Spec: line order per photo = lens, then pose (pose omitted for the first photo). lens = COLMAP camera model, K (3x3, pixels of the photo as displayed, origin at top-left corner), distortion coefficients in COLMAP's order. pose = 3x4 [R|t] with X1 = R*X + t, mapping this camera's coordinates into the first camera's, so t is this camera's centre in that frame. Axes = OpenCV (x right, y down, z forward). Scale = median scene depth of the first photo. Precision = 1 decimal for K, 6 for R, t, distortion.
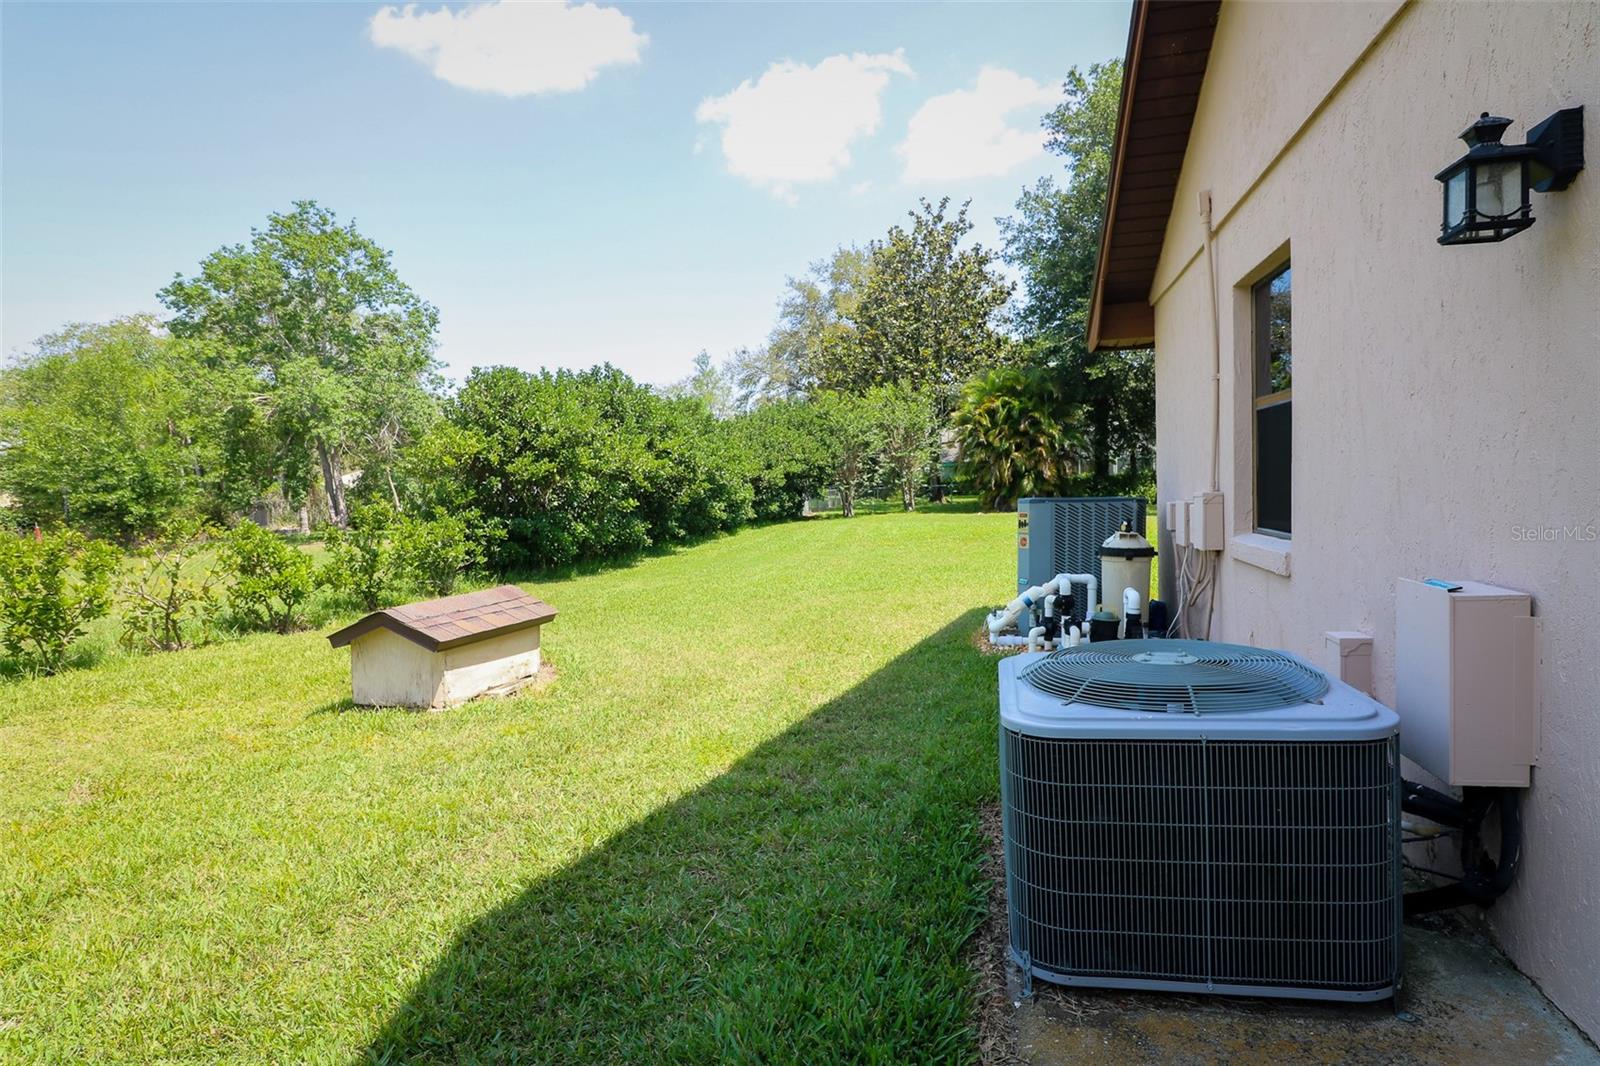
lens RADIAL K [[880.9, 0, 800.0], [0, 880.9, 533.0], [0, 0, 1]] dist [0.003151, 0.000295]
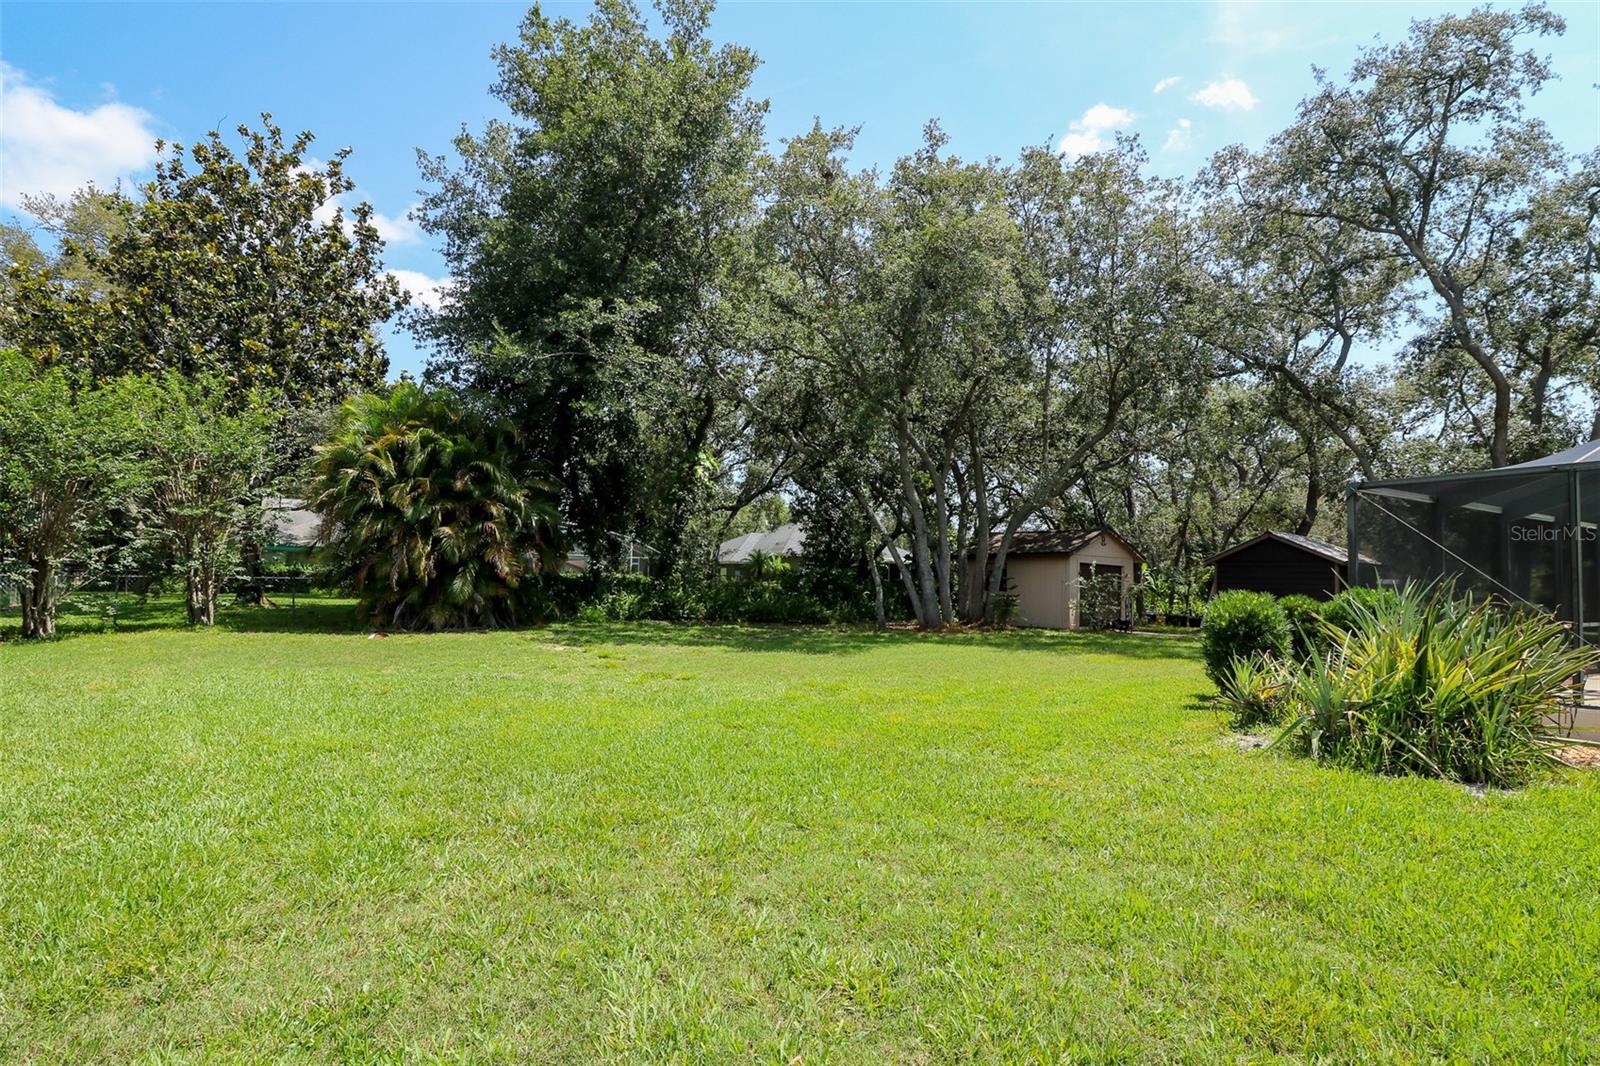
lens RADIAL K [[781.9, 0, 799.7], [0, 781.9, 552.9], [0, 0, 1]] dist [-0.026322, 0.000095]
pose [[0.692933, 0.075652, 0.717022, 0.041778], [-0.004883, 0.994950, -0.100257, -0.023455], [-0.720985, 0.065971, 0.689803, 0.443937]]
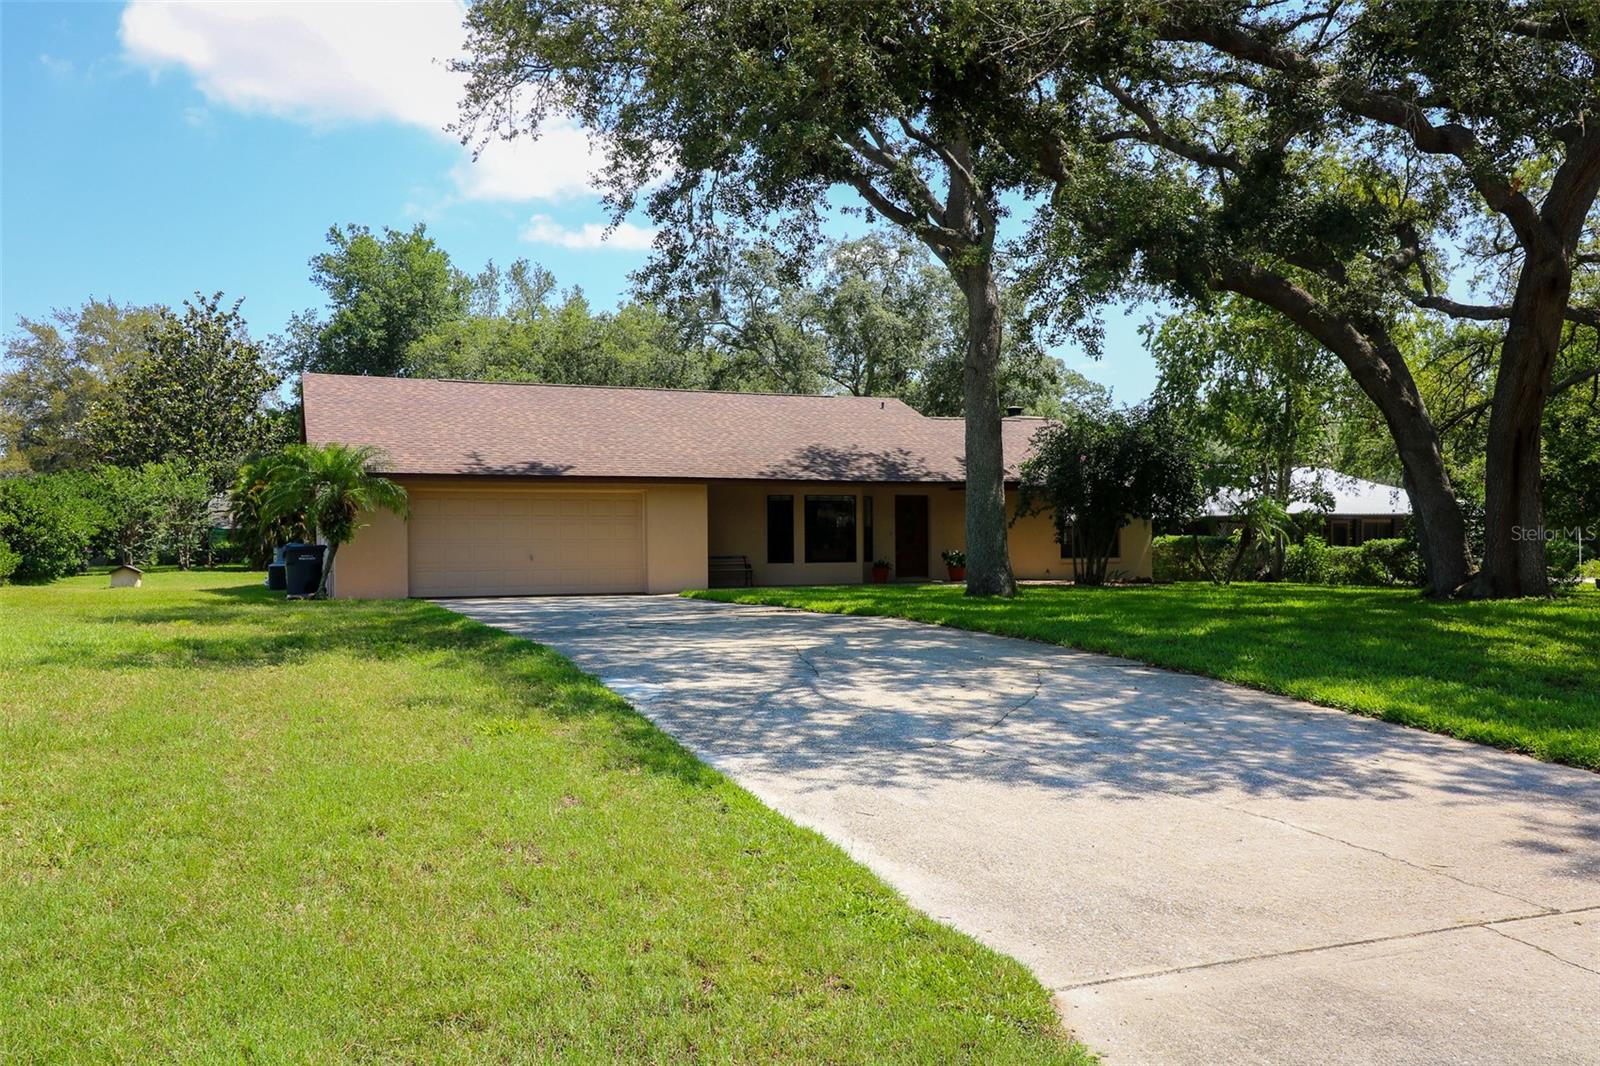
lens RADIAL K [[1273.5, 0, 800.0], [0, 1273.5, 533.0], [0, 0, 1]] dist [0.013551, 0.000744]
pose [[0.813543, 0.034383, 0.580488, -0.194785], [0.011265, 0.997131, -0.074848, 0.060076], [-0.581396, 0.067431, 0.810822, -0.842044]]
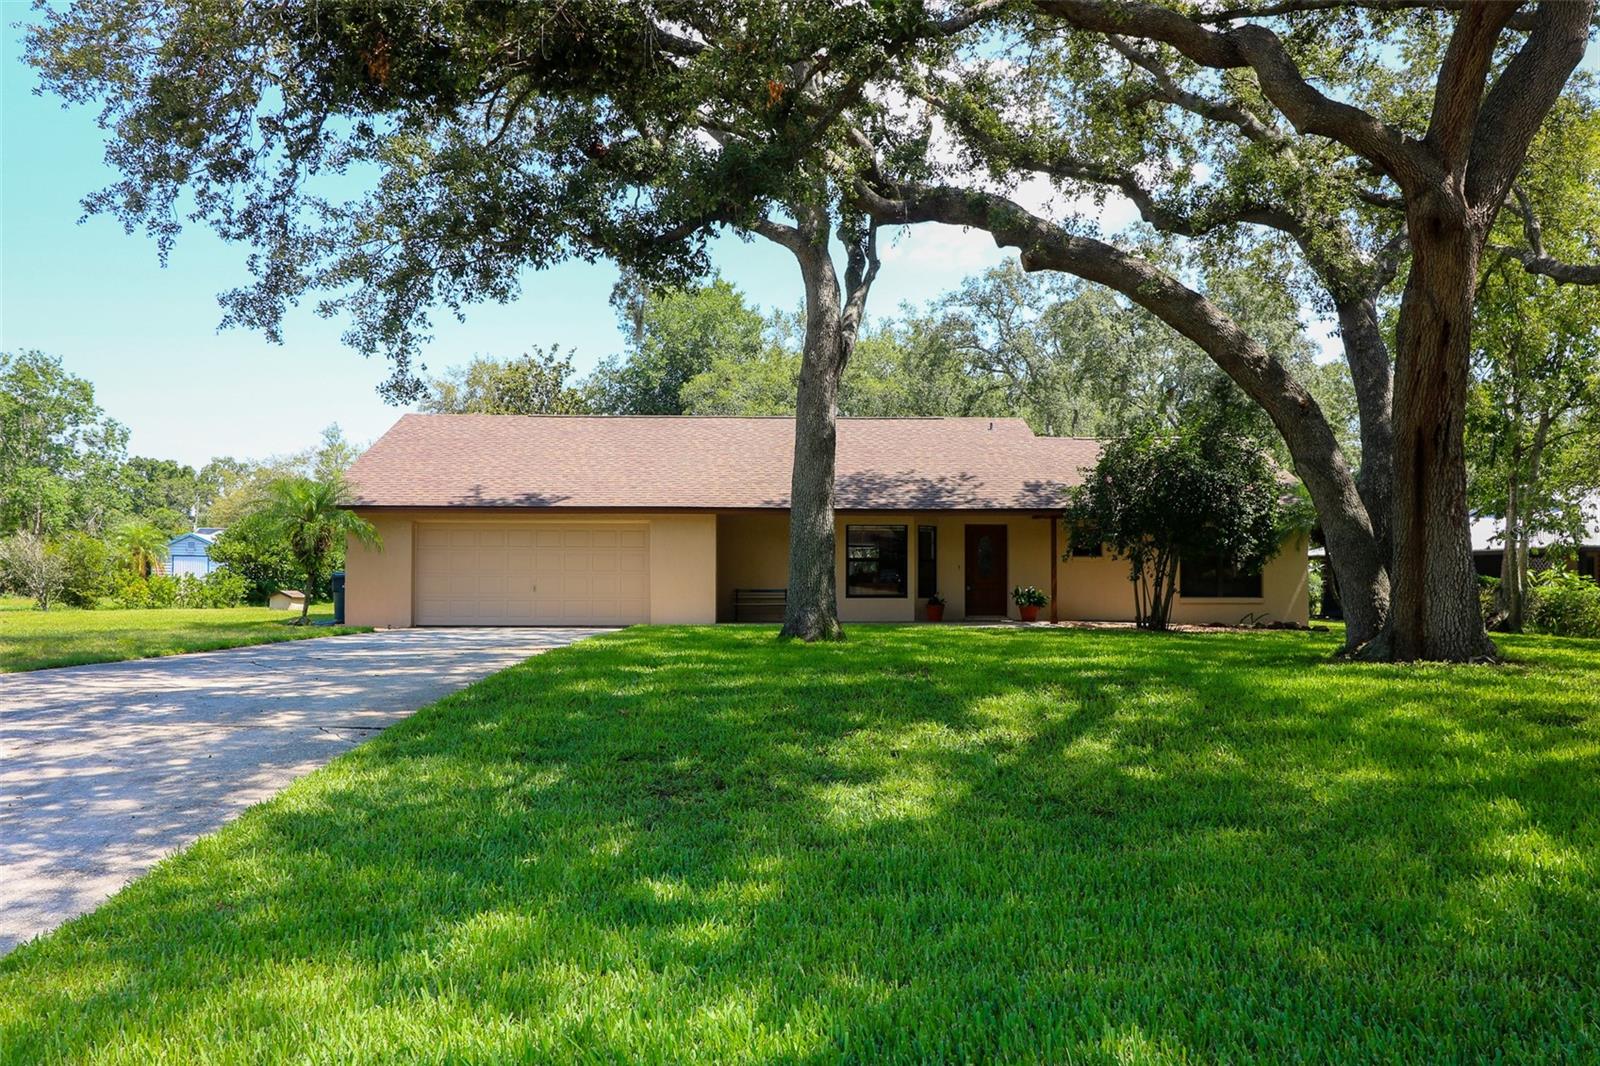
lens RADIAL K [[1273.5, 0, 800.0], [0, 1273.5, 533.0], [0, 0, 1]] dist [0.013551, 0.000744]
pose [[0.967202, 0.046606, 0.249696, 0.075941], [-0.022643, 0.994929, -0.097995, 0.054368], [-0.252997, 0.089127, 0.963353, -0.909954]]
